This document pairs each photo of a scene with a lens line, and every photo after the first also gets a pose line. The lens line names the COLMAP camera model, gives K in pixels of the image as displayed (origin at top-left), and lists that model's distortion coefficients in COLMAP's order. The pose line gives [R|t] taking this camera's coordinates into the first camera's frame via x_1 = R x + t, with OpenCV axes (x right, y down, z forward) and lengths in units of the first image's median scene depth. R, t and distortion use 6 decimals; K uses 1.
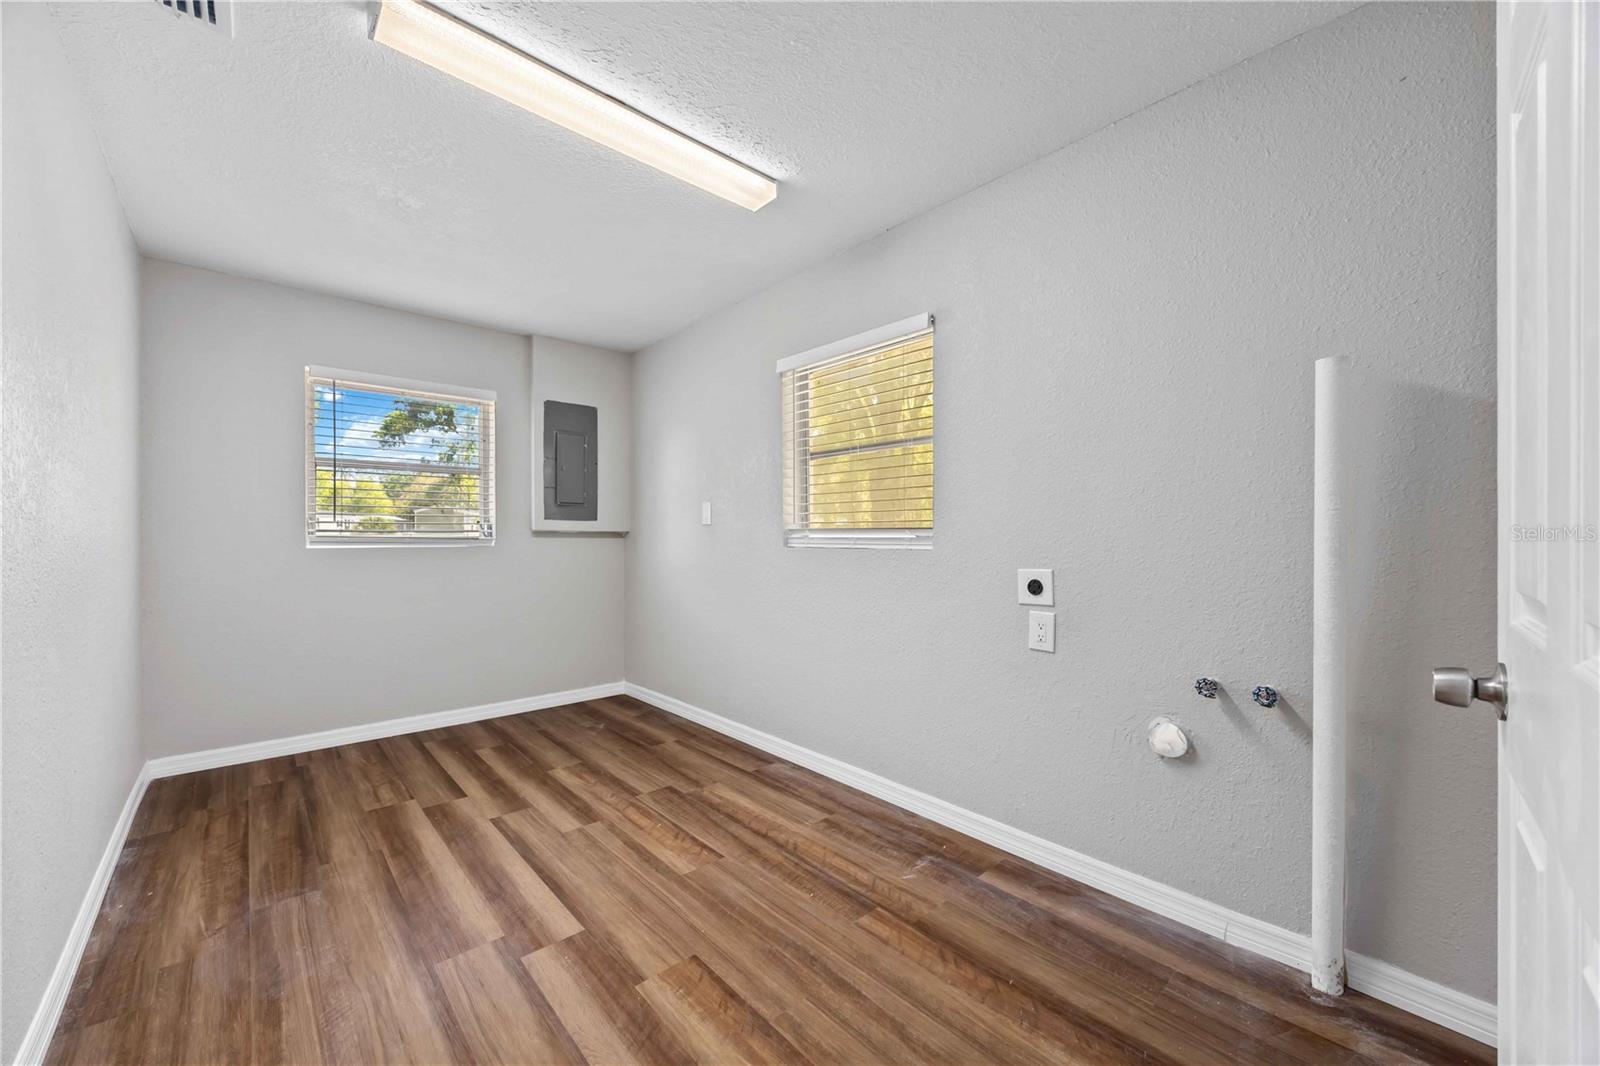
lens RADIAL K [[606.2, 0, 798.2], [0, 606.2, 531.4], [0, 0, 1]] dist [-0.004526, -0.000020]
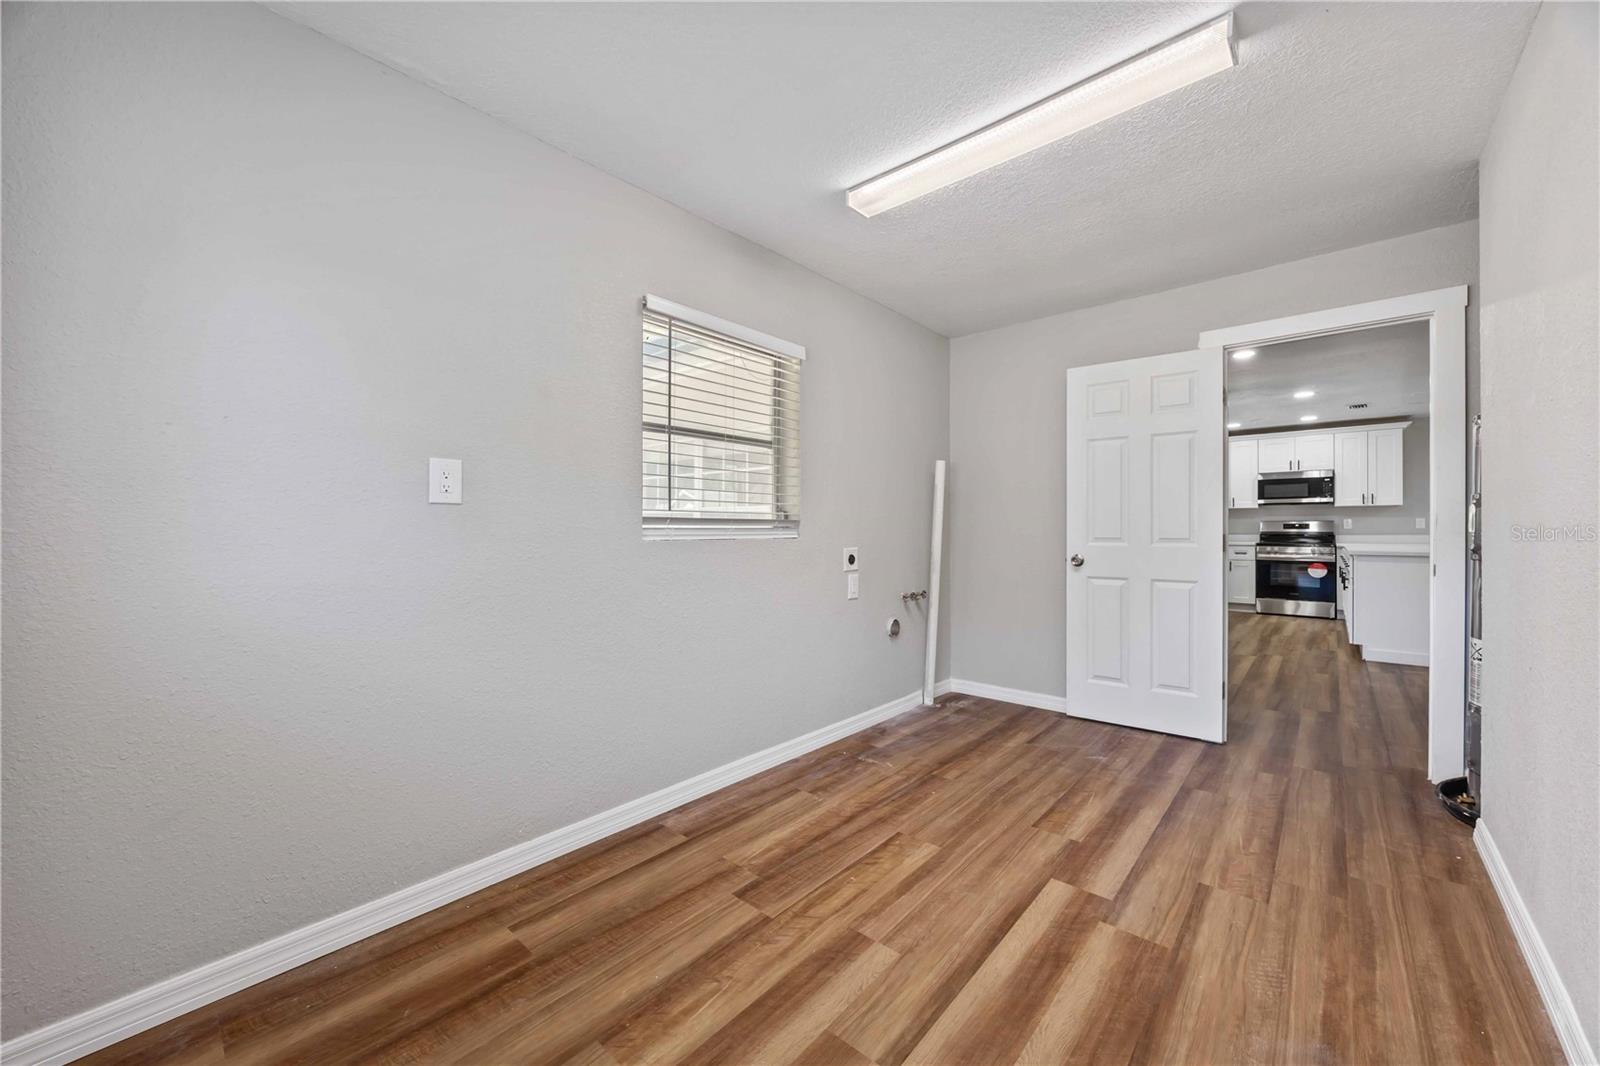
lens RADIAL K [[606.2, 0, 798.2], [0, 606.2, 531.4], [0, 0, 1]] dist [-0.004526, -0.000020]
pose [[-0.104694, -0.003878, 0.994497, -1.153472], [-0.008627, 0.999958, 0.002991, 0.015311], [-0.994467, -0.008267, -0.104723, 1.297335]]
